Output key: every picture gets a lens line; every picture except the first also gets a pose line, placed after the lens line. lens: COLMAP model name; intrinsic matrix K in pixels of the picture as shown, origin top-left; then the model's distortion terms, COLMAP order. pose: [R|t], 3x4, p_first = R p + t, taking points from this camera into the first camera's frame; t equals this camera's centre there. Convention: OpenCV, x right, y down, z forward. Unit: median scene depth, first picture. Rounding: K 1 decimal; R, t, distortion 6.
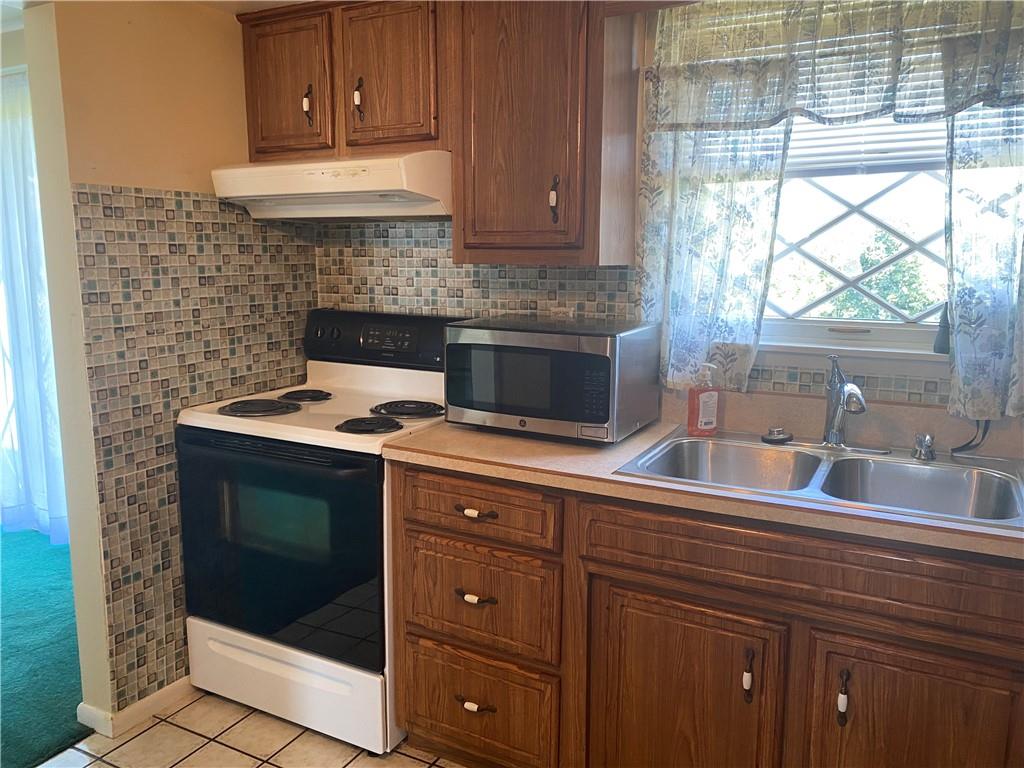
lens RADIAL K [[784.5, 0, 511.0], [0, 784.5, 383.4], [0, 0, 1]] dist [0.012782, 0.002589]
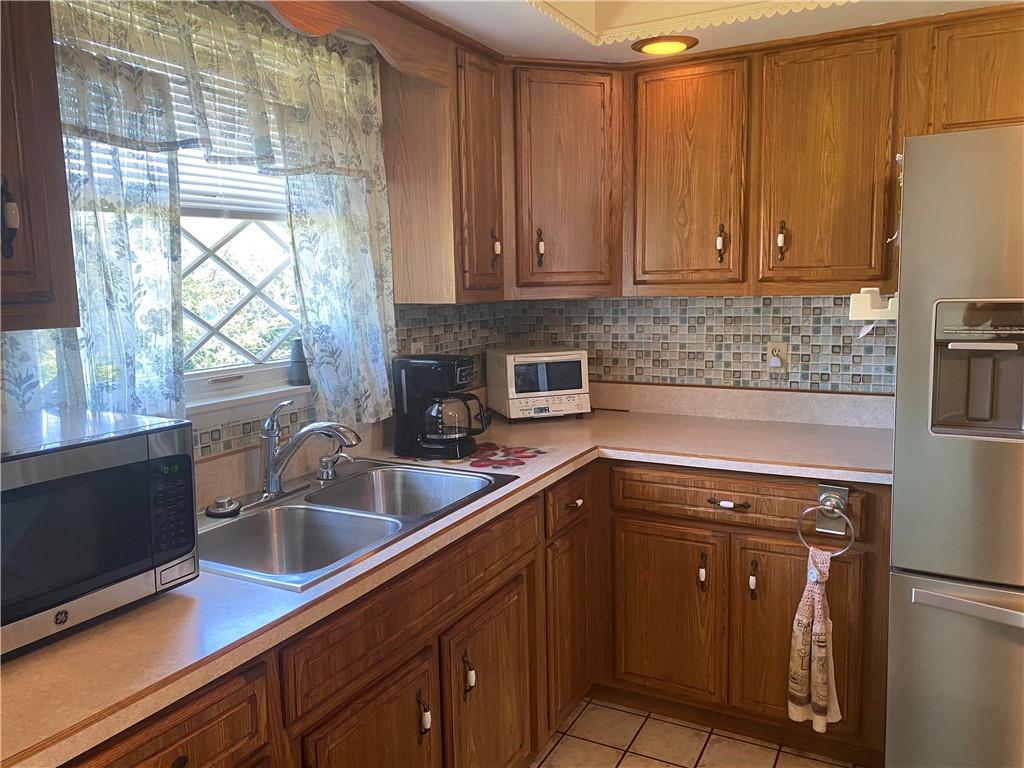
lens RADIAL K [[784.5, 0, 512.3], [0, 784.5, 379.6], [0, 0, 1]] dist [0.012782, 0.002589]
pose [[-0.013008, -0.130224, 0.991399, -0.549780], [0.181251, 0.974751, 0.130416, -0.135351], [-0.983351, 0.181389, 0.010924, 0.684302]]
